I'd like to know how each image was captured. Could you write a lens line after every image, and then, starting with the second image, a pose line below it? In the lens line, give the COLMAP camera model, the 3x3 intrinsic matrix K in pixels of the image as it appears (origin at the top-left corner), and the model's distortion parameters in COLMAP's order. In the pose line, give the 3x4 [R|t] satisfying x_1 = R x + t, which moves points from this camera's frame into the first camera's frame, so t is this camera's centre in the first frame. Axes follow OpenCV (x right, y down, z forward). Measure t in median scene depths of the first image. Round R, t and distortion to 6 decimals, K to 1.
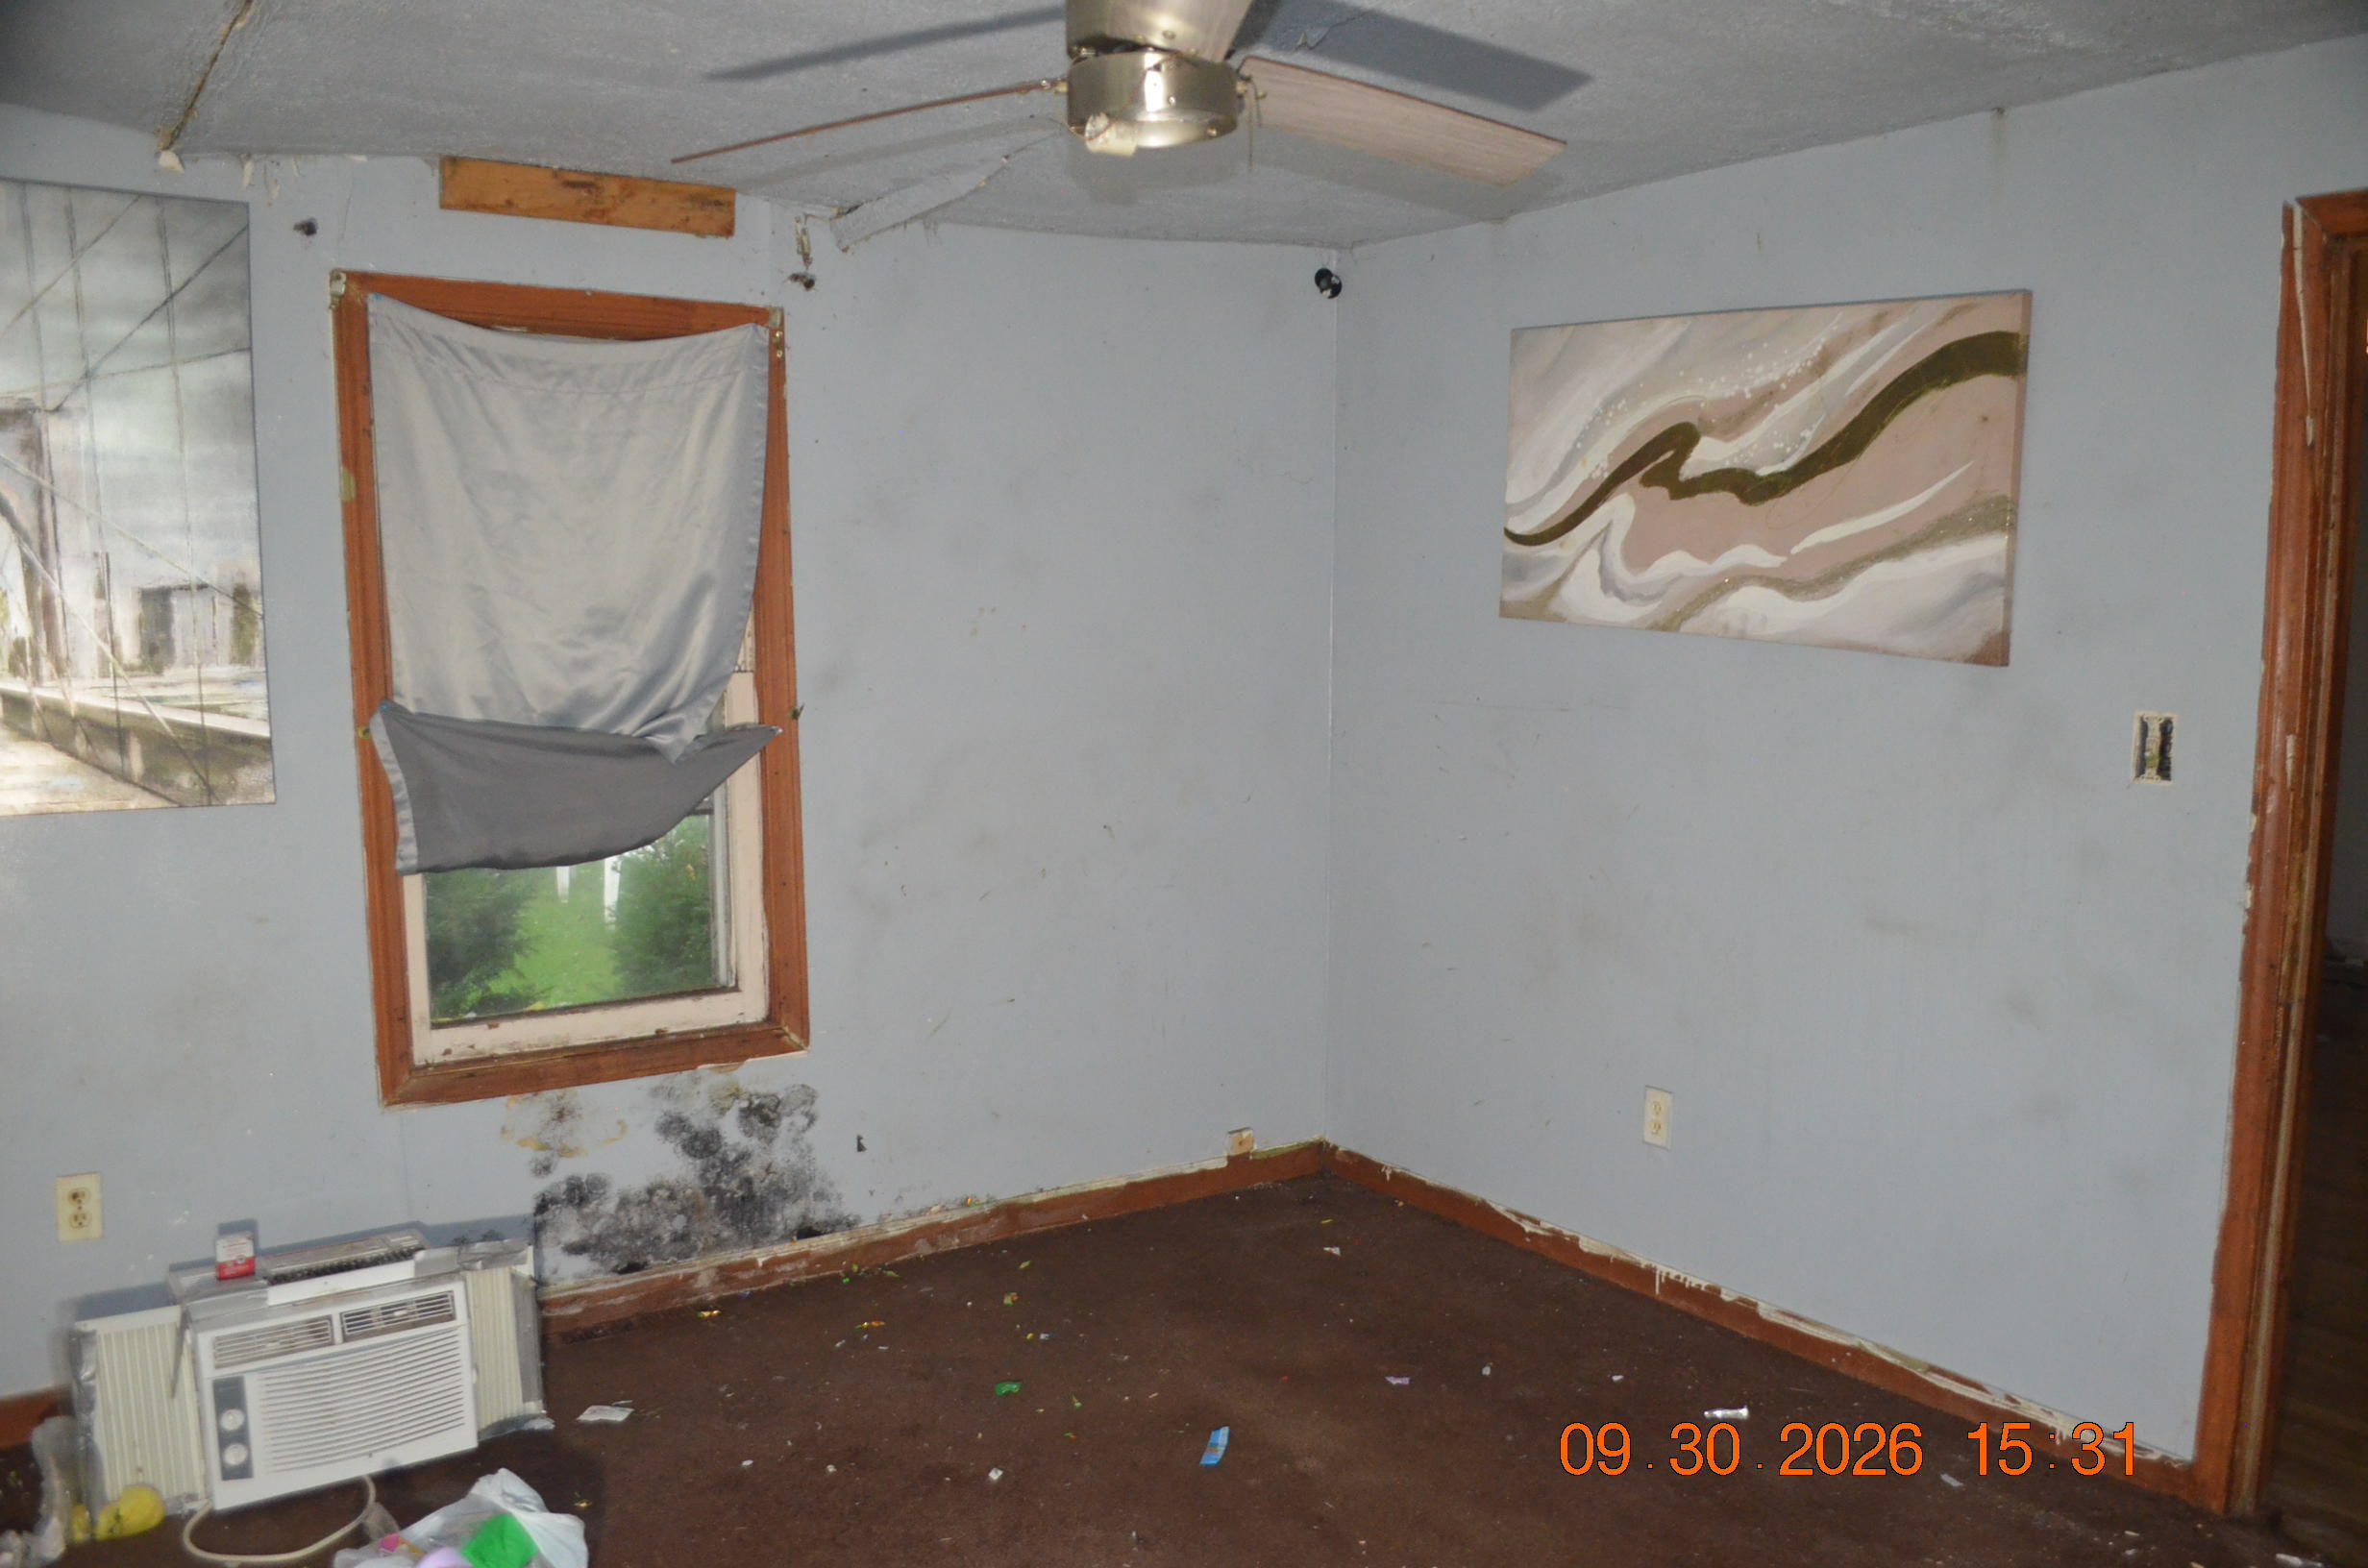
lens RADIAL K [[1889.7, 0, 1190.3], [0, 1889.7, 804.9], [0, 0, 1]] dist [-0.085008, 0.015119]
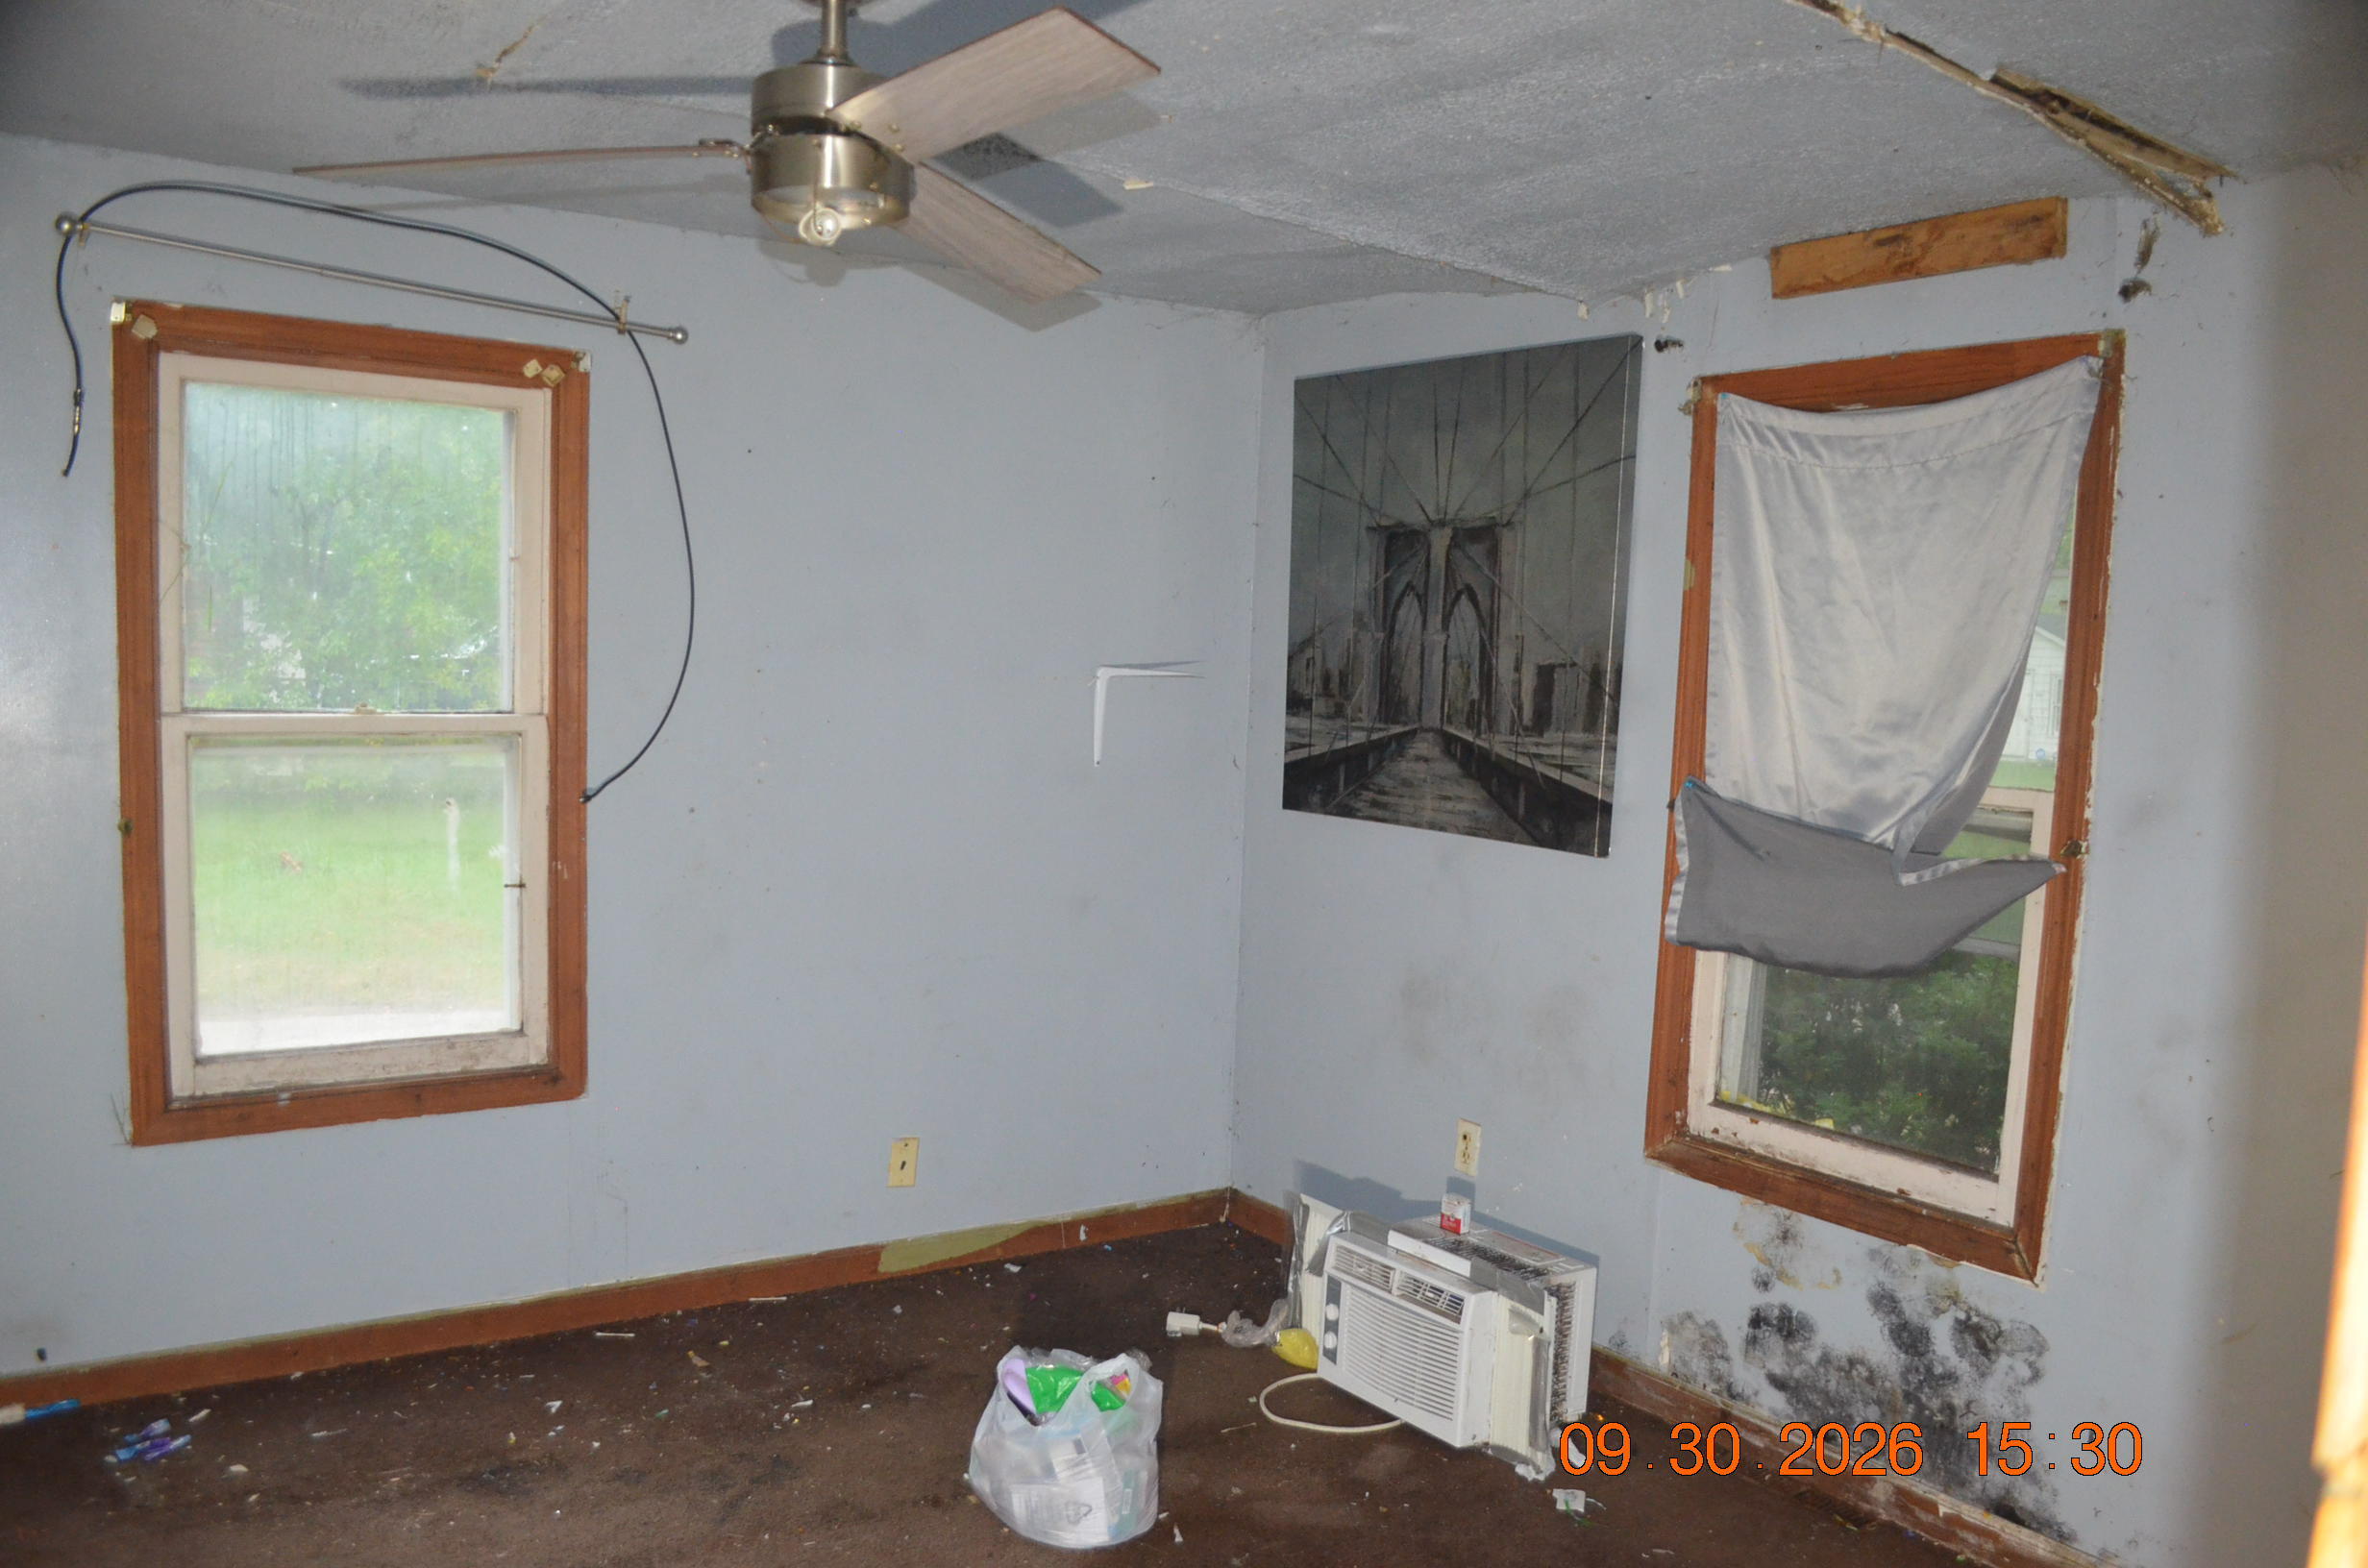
lens RADIAL K [[1889.7, 0, 1186.6], [0, 1889.7, 789.2], [0, 0, 1]] dist [-0.085008, 0.015119]
pose [[-0.030871, 0.067893, -0.997215, 0.587796], [-0.148123, 0.986363, 0.071740, -0.077517], [0.988487, 0.149926, -0.020394, 0.684406]]
